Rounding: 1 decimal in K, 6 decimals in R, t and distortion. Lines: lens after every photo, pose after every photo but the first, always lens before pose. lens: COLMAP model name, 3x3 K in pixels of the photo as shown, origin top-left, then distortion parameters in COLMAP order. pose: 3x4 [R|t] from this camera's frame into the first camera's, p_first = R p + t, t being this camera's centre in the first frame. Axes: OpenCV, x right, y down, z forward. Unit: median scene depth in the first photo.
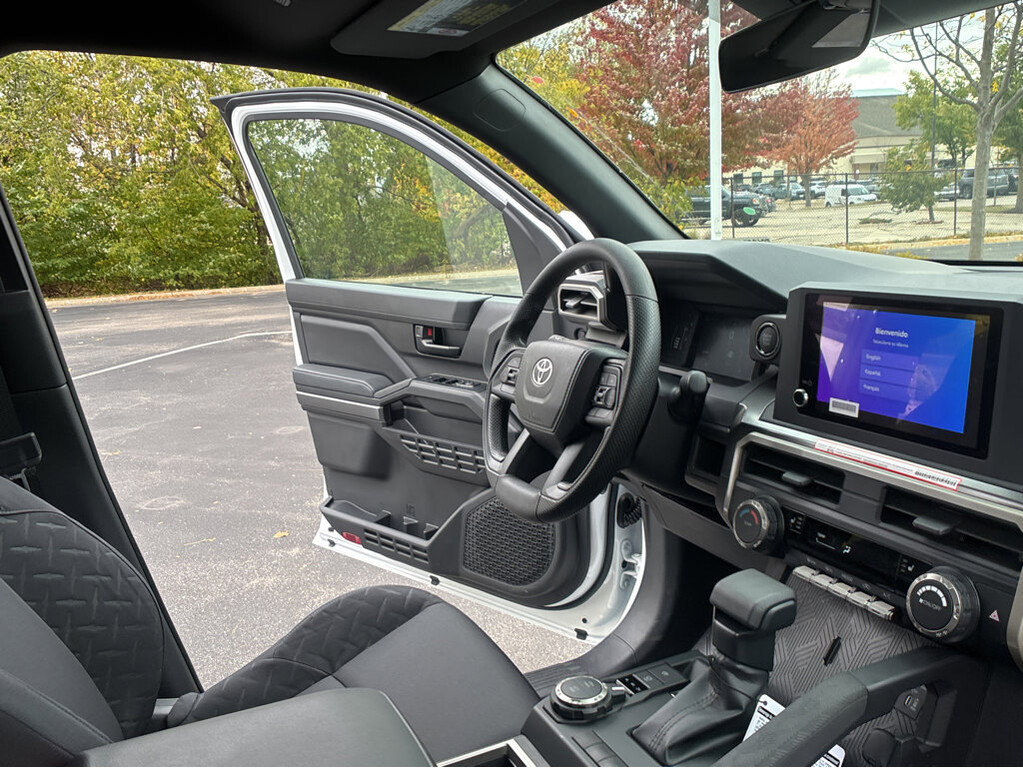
lens RADIAL K [[860.3, 0, 507.6], [0, 860.3, 379.2], [0, 0, 1]] dist [0.004860, -0.051988]
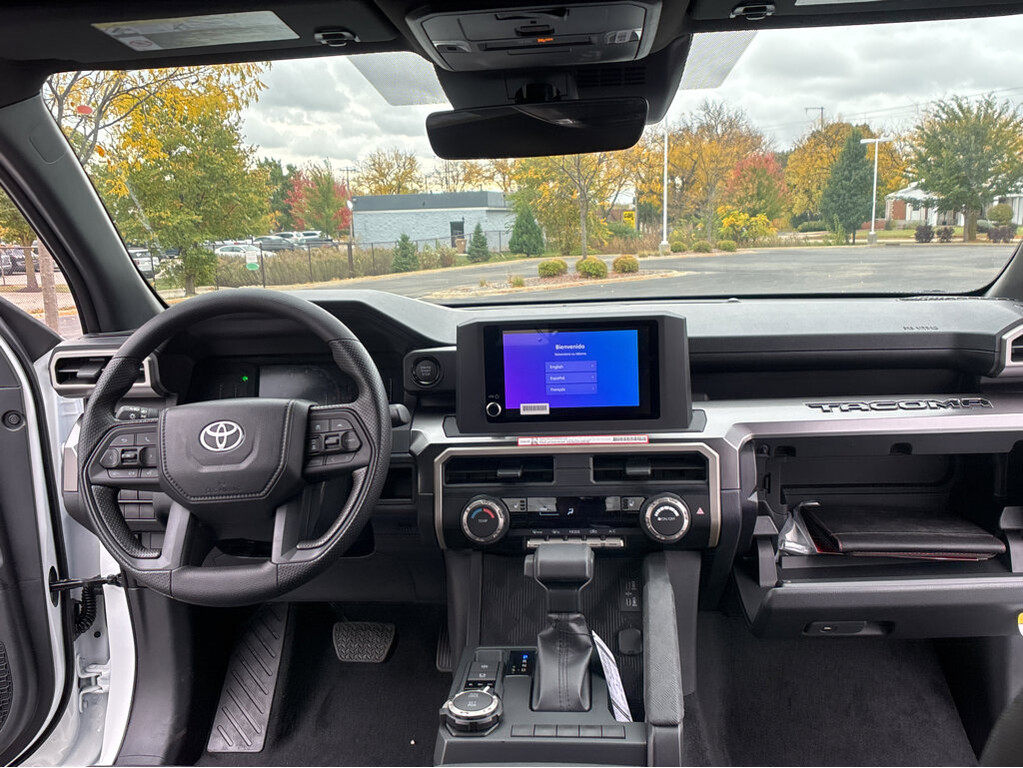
lens RADIAL K [[860.3, 0, 508.3], [0, 860.3, 394.3], [0, 0, 1]] dist [0.004860, -0.051988]
pose [[0.499925, -0.110270, 0.859020, -0.757240], [0.173467, 0.984511, 0.025426, -0.029711], [-0.848519, 0.136300, 0.511310, 0.370333]]
